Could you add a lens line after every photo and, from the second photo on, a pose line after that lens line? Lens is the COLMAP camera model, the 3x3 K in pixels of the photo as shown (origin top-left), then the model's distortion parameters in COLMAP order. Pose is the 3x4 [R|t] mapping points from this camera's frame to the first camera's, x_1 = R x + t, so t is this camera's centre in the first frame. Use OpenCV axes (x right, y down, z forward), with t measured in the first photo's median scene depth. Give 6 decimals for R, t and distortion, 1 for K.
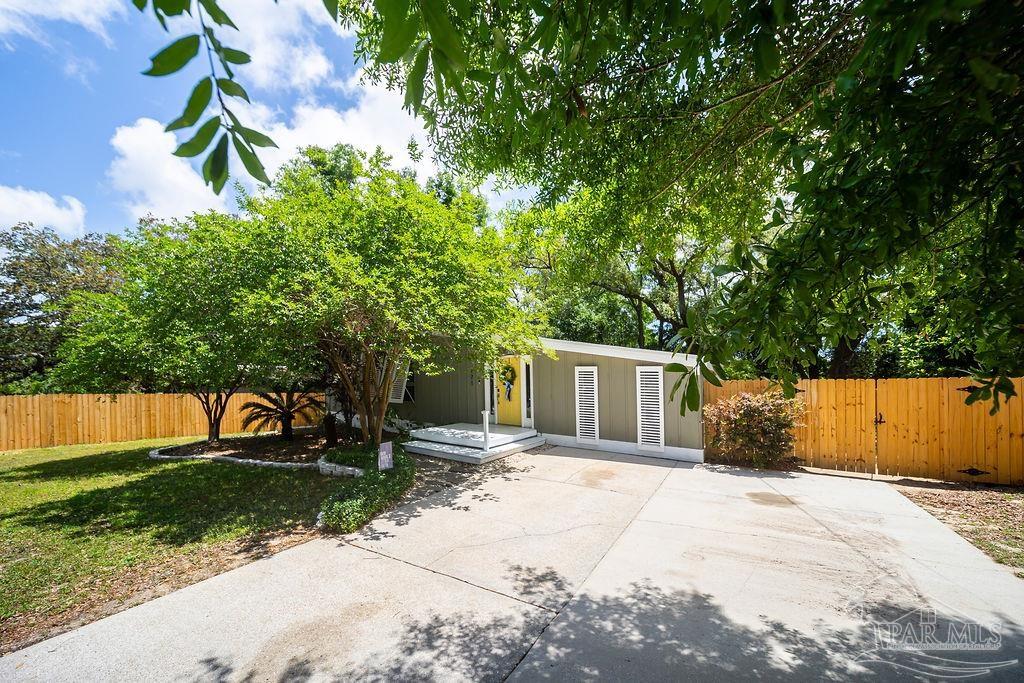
lens RADIAL K [[369.2, 0, 489.6], [0, 369.2, 380.7], [0, 0, 1]] dist [-0.001756, -0.000115]
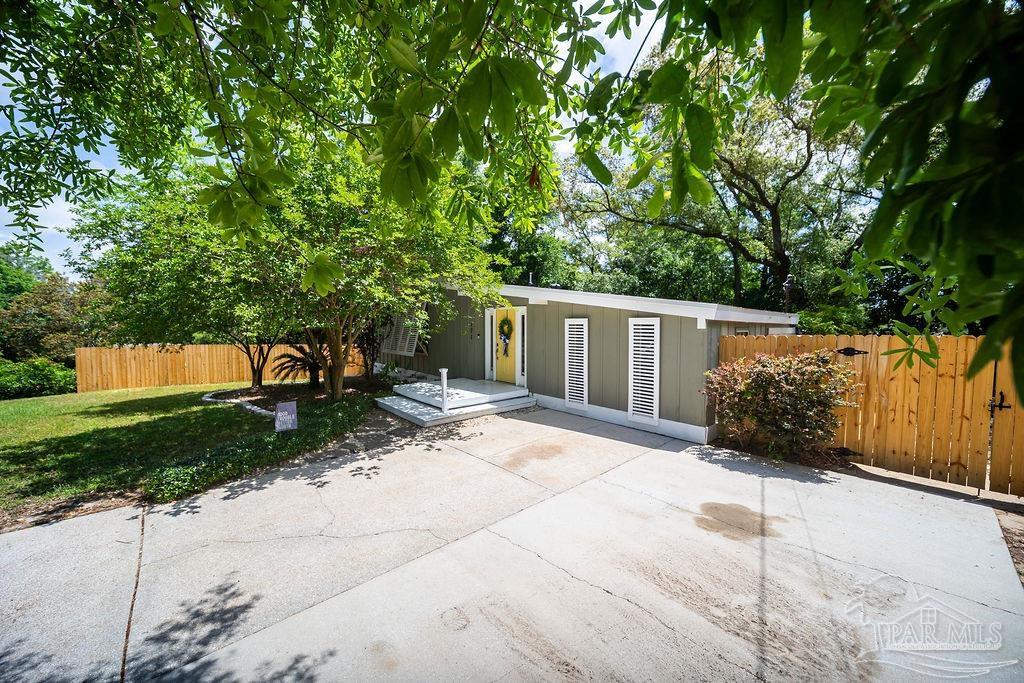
lens RADIAL K [[344.3, 0, 508.2], [0, 344.3, 345.5], [0, 0, 1]] dist [-0.003724, -0.000262]
pose [[0.965266, 0.008651, -0.261127, 0.391365], [0.002277, 0.999135, 0.041516, -0.012110], [0.261260, -0.040669, 0.964411, 0.230883]]
